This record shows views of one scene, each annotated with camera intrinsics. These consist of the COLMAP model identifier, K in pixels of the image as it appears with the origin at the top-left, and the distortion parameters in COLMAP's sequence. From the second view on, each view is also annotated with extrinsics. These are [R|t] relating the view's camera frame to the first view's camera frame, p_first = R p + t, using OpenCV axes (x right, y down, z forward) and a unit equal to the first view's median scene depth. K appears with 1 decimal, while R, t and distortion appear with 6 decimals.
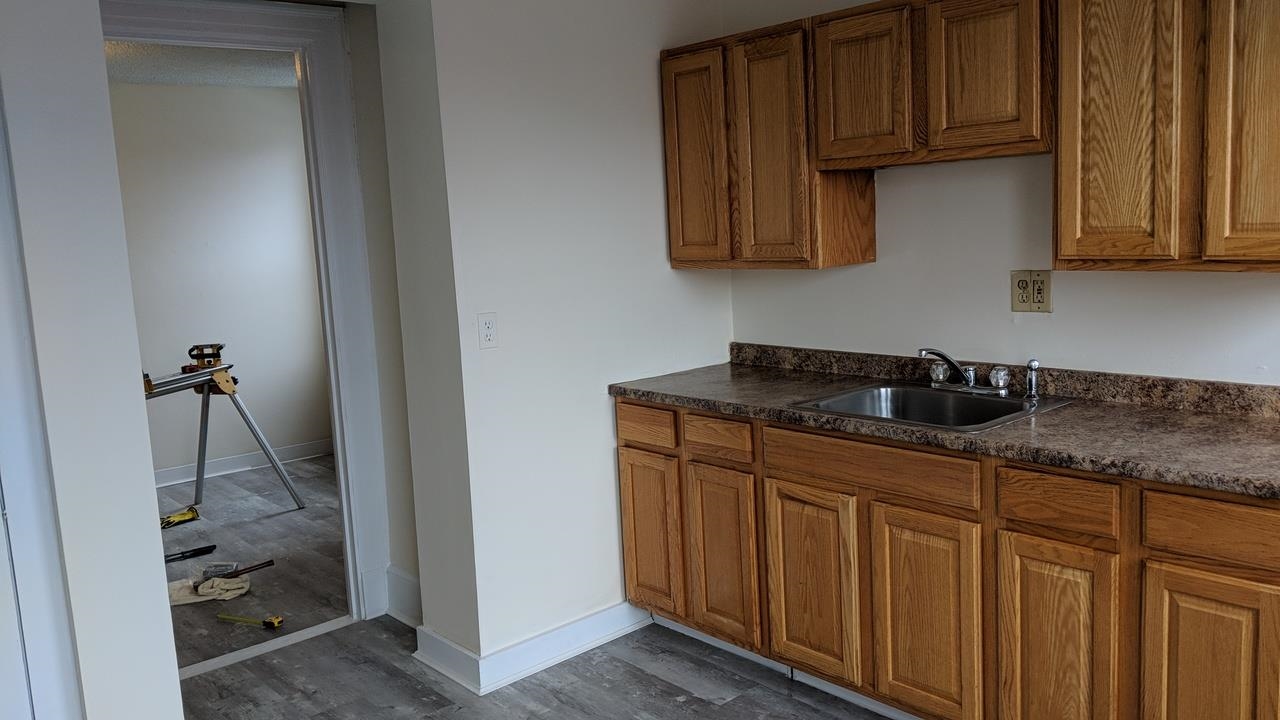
lens RADIAL K [[1043.6, 0, 640.0], [0, 1043.6, 360.0], [0, 0, 1]] dist [0.086676, -0.123503]
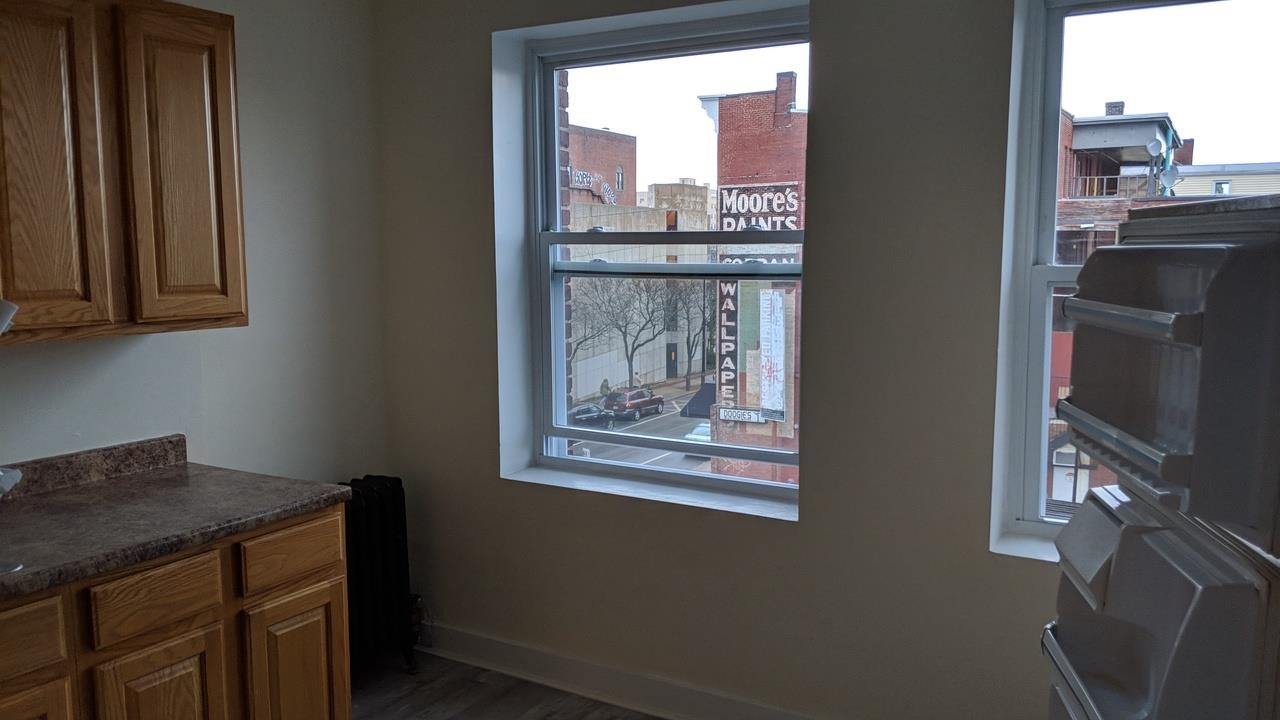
lens RADIAL K [[1018.5, 0, 643.8], [0, 1018.5, 379.3], [0, 0, 1]] dist [0.070065, -0.108902]
pose [[-0.328399, -0.066257, 0.942213, -0.478780], [0.155359, 0.980161, 0.123074, -0.077359], [-0.931675, 0.186798, -0.311590, 0.769126]]
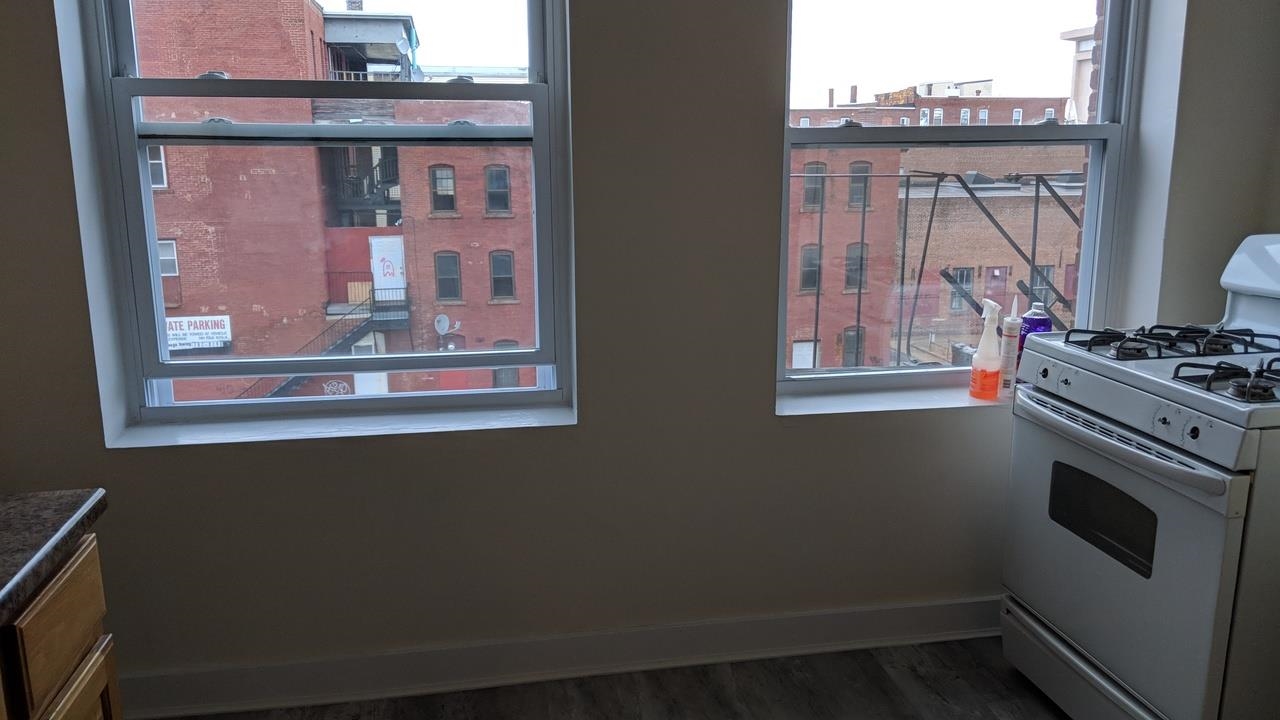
lens RADIAL K [[1018.5, 0, 643.8], [0, 1018.5, 379.3], [0, 0, 1]] dist [0.070065, -0.108902]
pose [[-0.869062, -0.055513, 0.491579, -0.040483], [0.118875, 0.941135, 0.316440, -0.103167], [-0.480208, 0.333443, -0.811305, 1.031738]]
